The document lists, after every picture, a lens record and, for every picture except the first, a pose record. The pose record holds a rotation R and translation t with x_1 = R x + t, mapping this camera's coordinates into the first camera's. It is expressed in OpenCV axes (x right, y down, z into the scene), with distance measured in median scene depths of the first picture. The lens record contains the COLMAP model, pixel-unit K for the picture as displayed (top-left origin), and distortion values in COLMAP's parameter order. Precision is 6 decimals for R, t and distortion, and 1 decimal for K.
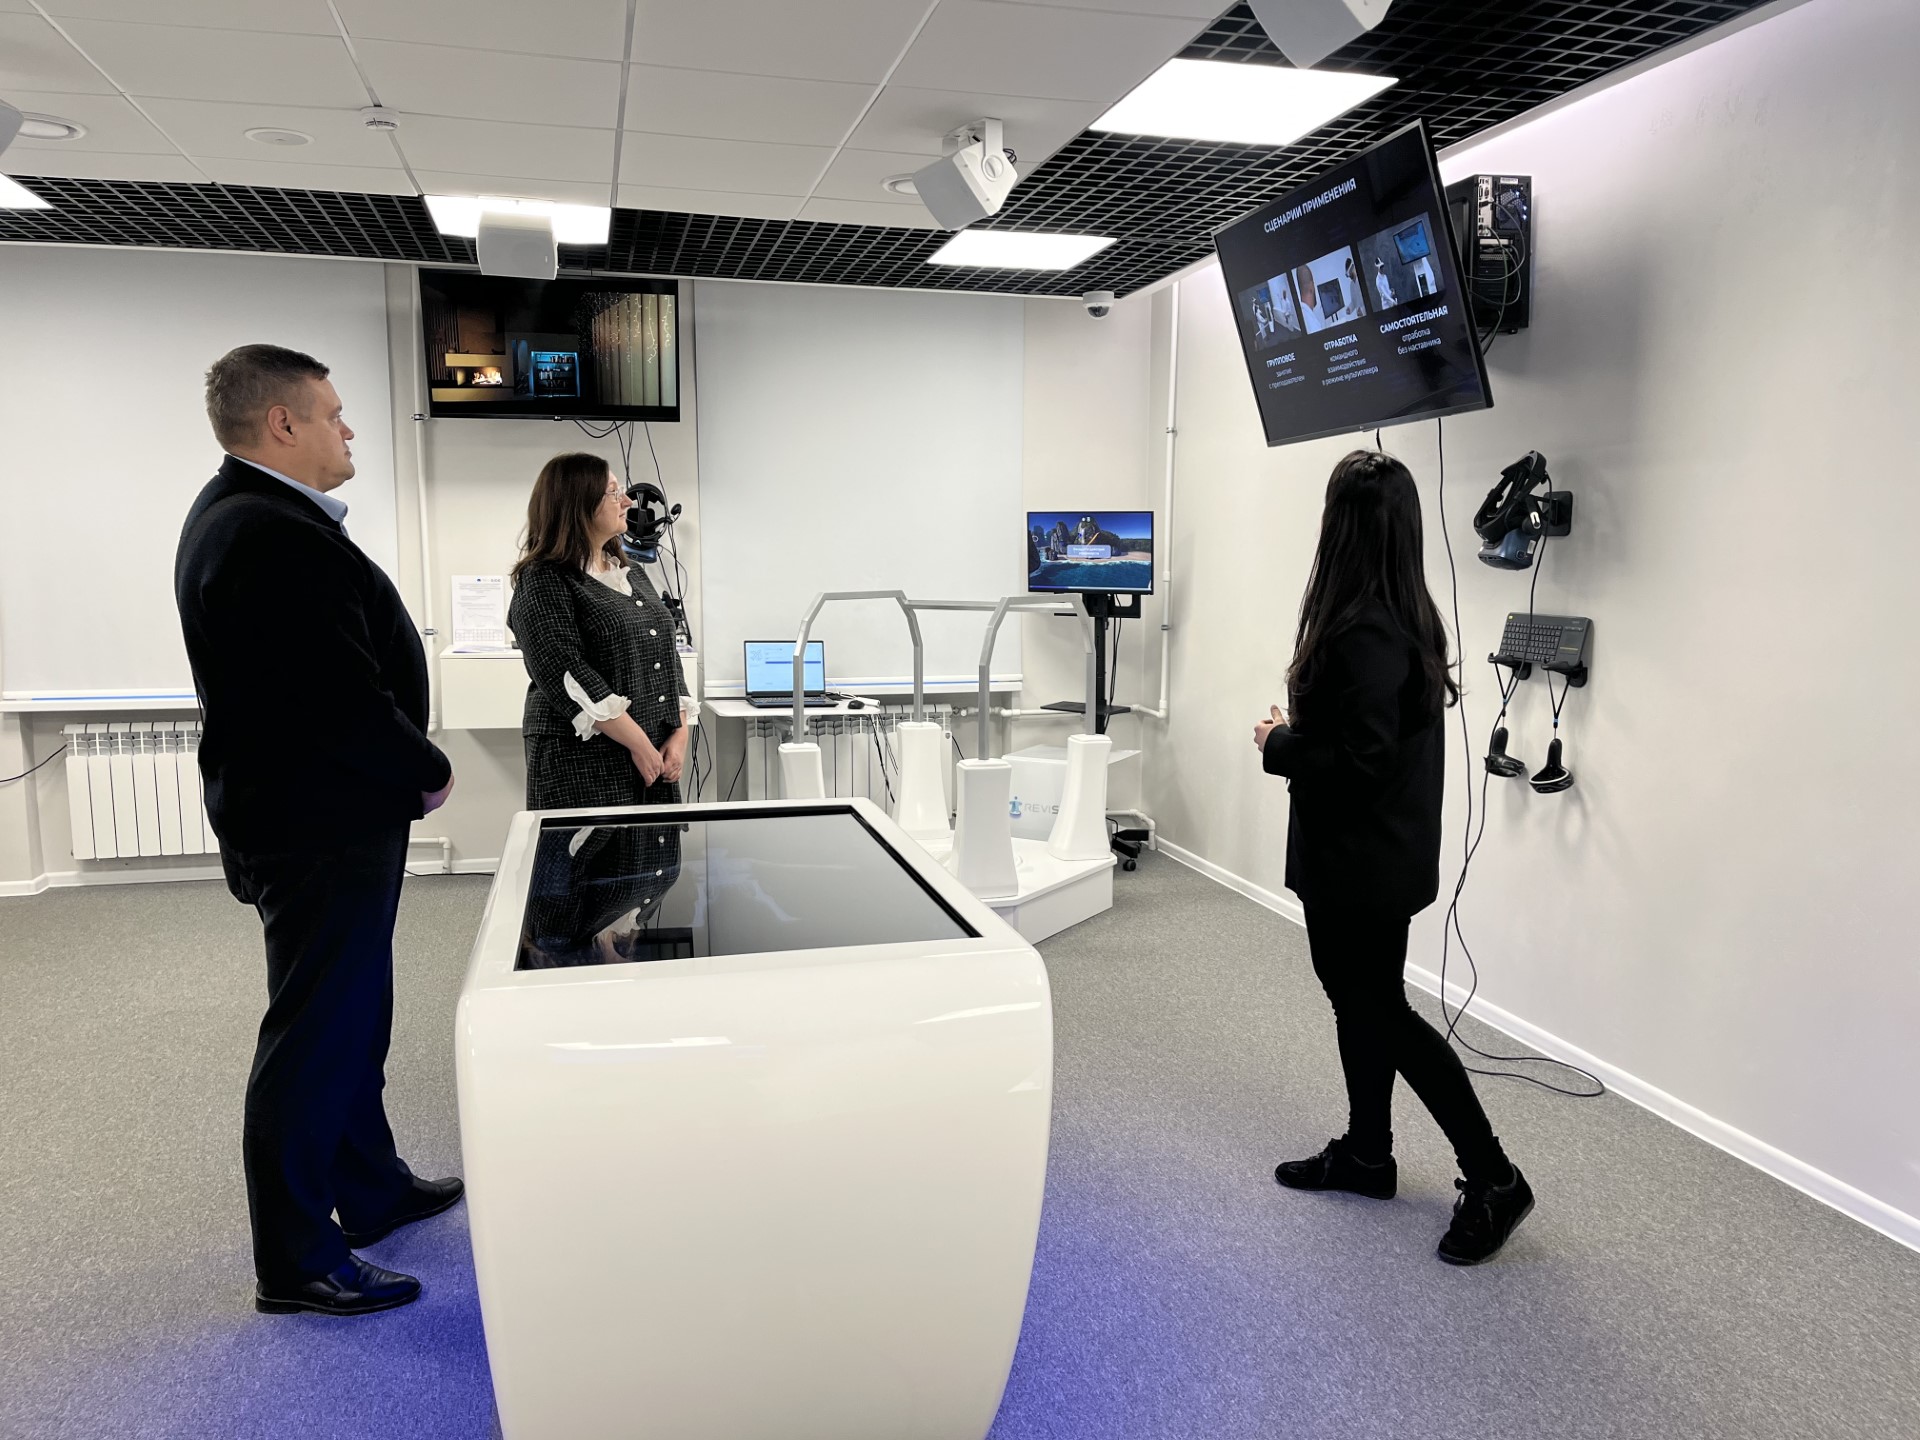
lens RADIAL K [[1479.6, 0, 960.0], [0, 1479.6, 720.0], [0, 0, 1]] dist [-0.003076, -0.001017]
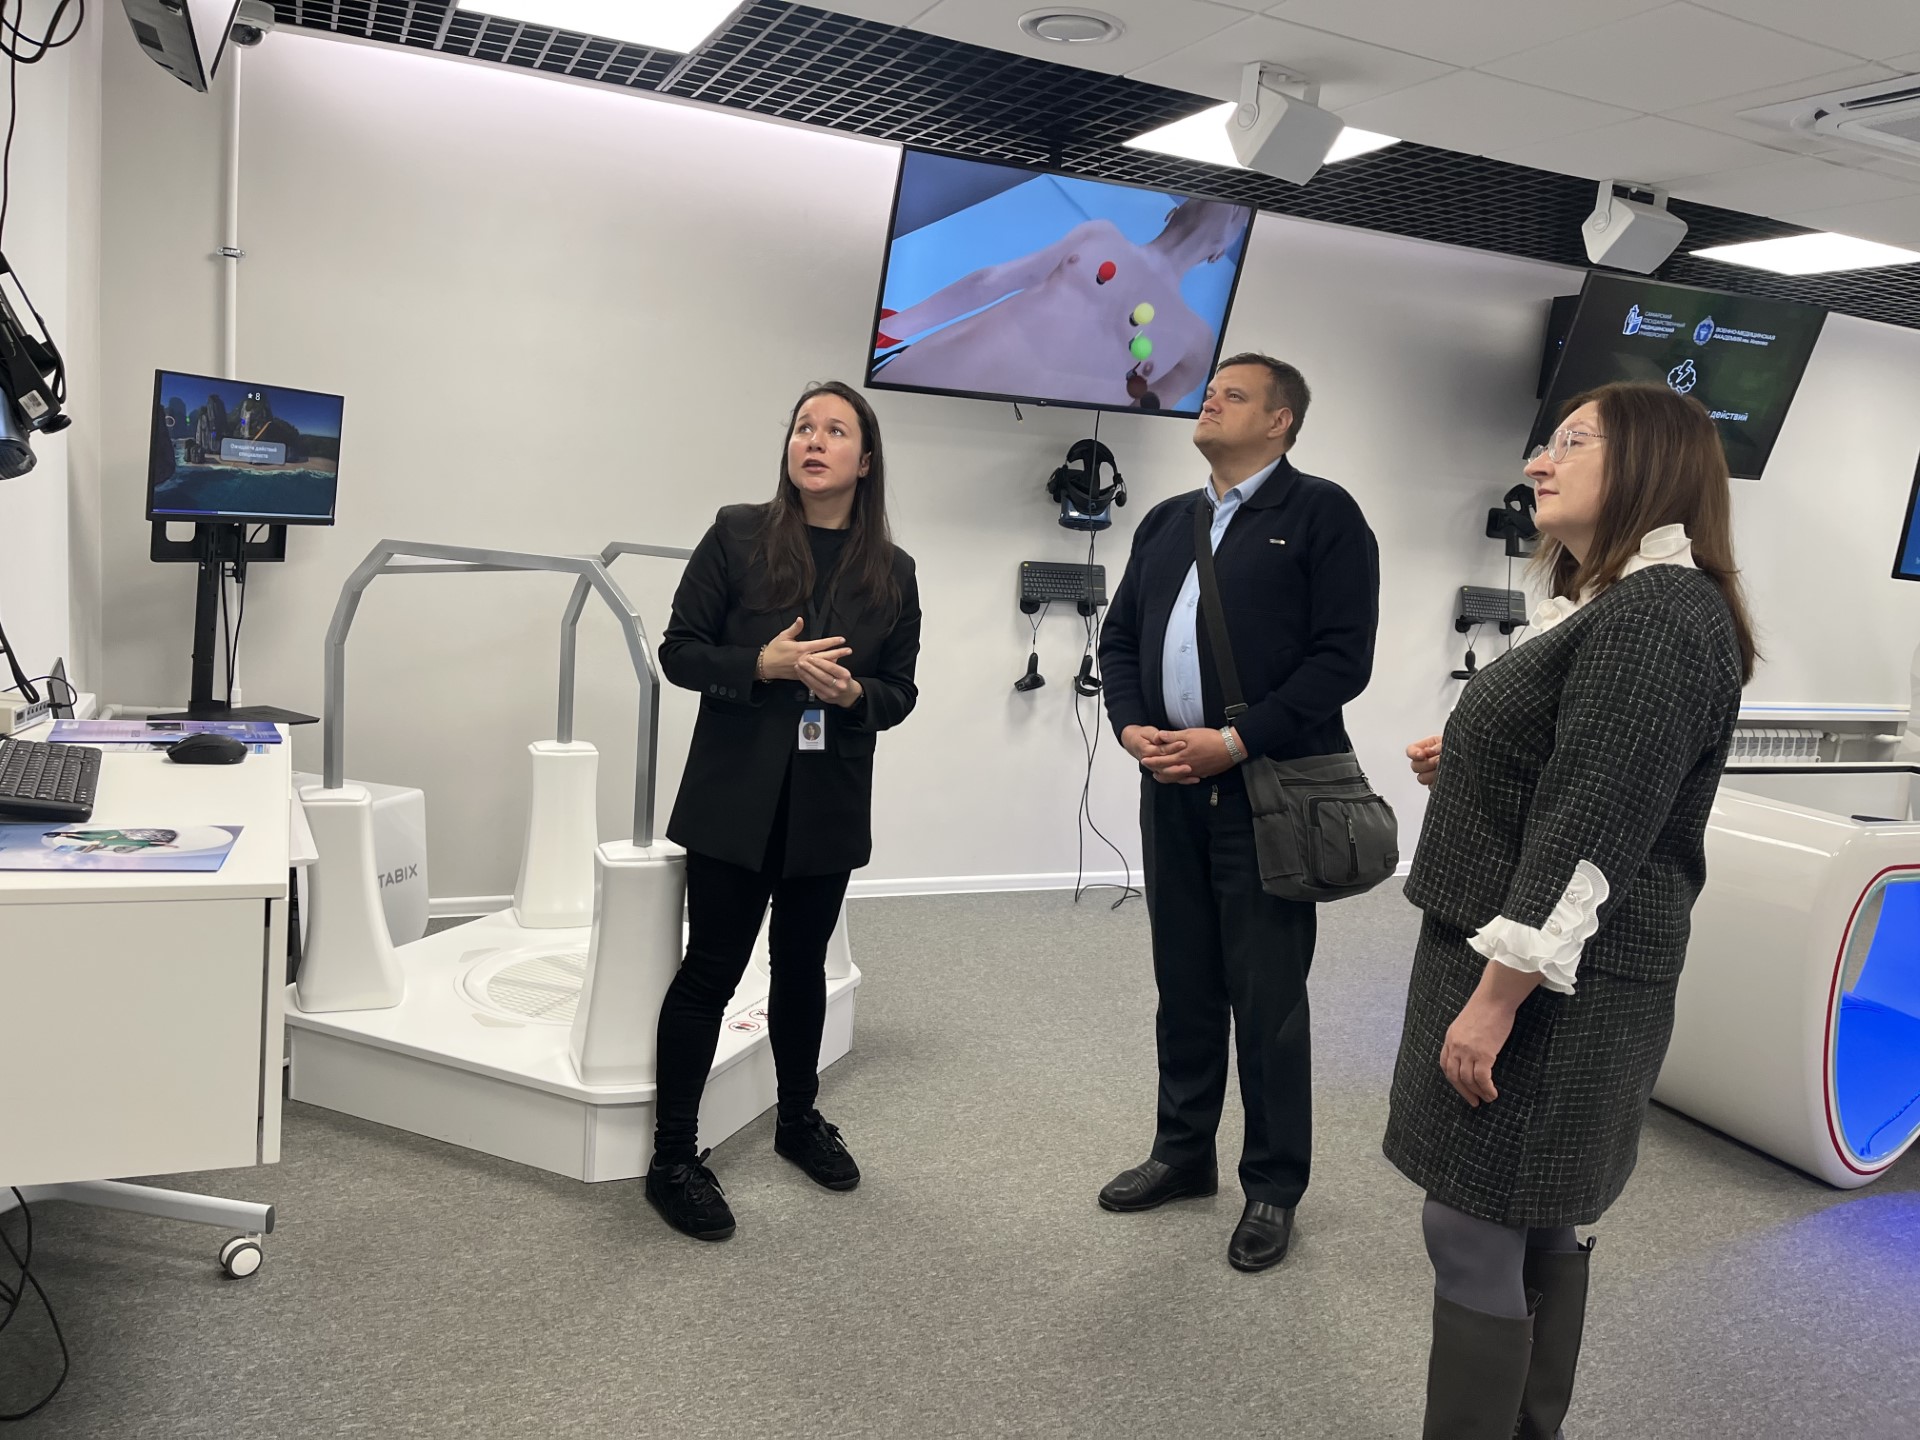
lens RADIAL K [[1479.6, 0, 960.0], [0, 1479.6, 720.0], [0, 0, 1]] dist [-0.003076, -0.001017]
pose [[-0.160892, -0.143982, 0.976413, -0.549062], [0.051772, 0.986709, 0.154031, -0.084706], [-0.985613, 0.075333, -0.151299, 0.820096]]
